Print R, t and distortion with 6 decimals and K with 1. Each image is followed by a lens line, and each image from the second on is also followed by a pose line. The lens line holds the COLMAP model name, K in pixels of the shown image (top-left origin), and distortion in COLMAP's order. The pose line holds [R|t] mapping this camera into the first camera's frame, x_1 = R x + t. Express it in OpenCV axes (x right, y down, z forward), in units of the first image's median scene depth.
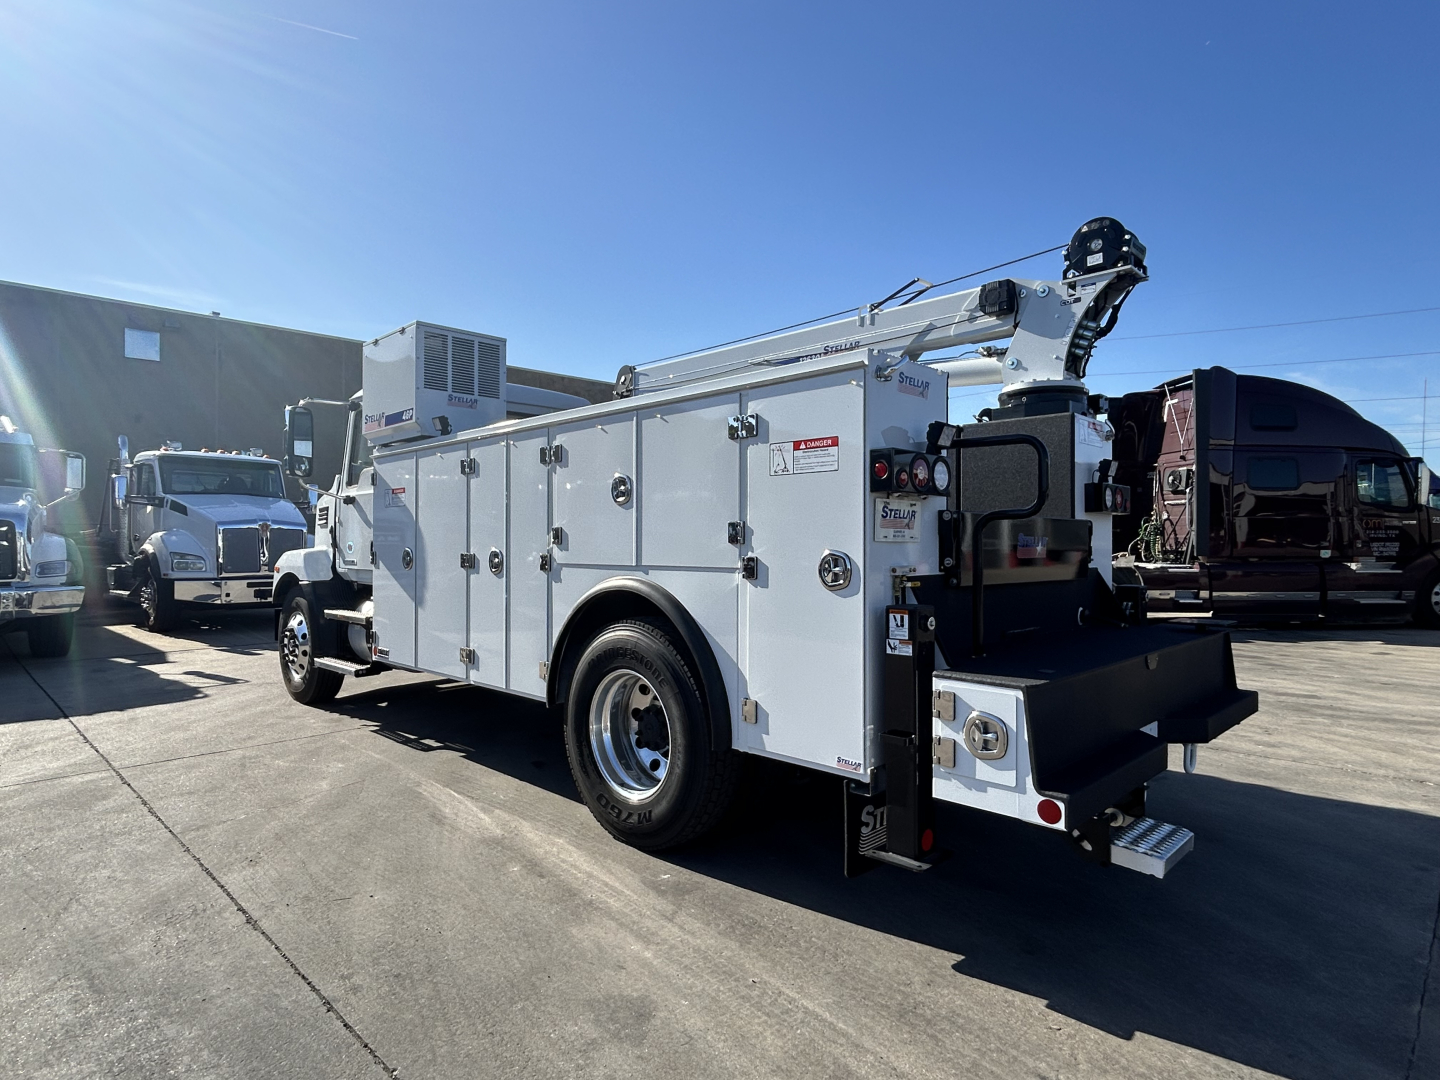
lens RADIAL K [[812.4, 0, 713.7], [0, 812.4, 537.4], [0, 0, 1]] dist [-0.002116, 0.000234]
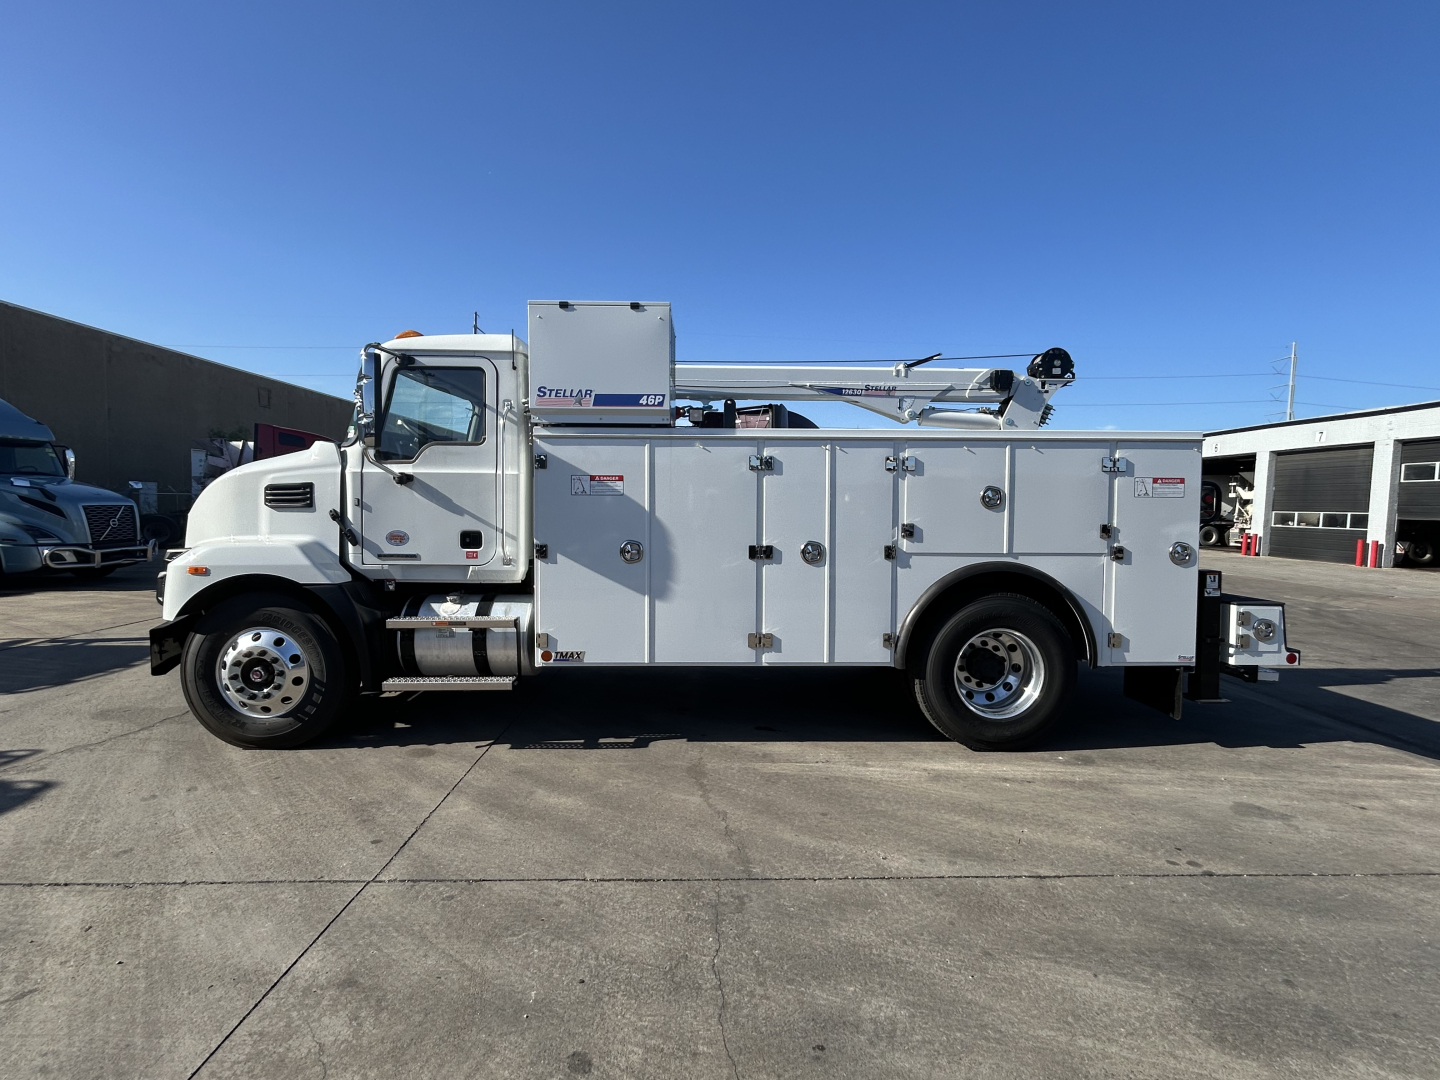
lens RADIAL K [[673.7, 0, 720.0], [0, 673.7, 540.0], [0, 0, 1]] dist [-0.000407, -0.000193]
pose [[0.686391, -0.029331, 0.726641, -1.455059], [-0.011705, 0.998611, 0.051366, -0.047279], [-0.727139, -0.043762, 0.685094, 0.645710]]
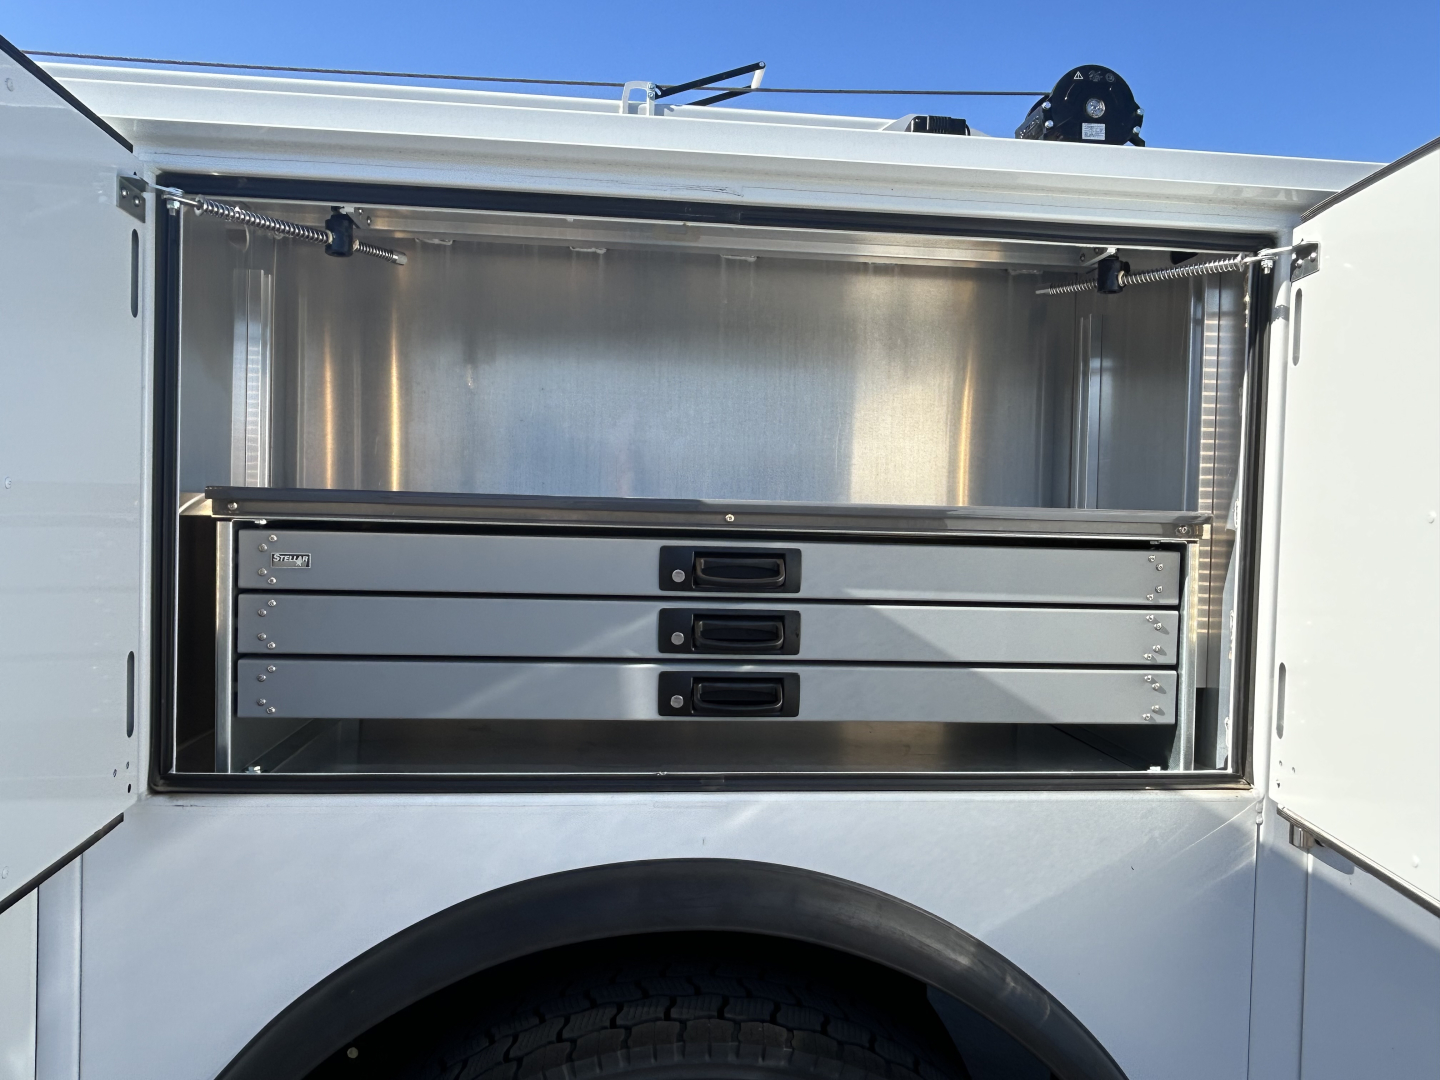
lens RADIAL K [[1100.0, 0, 720.0], [0, 1100.0, 540.0], [0, 0, 1]] dist [0.002100, 0.003621]
pose [[0.624313, -0.009673, 0.781115, -0.472596], [-0.030510, 0.998858, 0.036755, -0.067845], [-0.780579, -0.046779, 0.623305, 0.875902]]
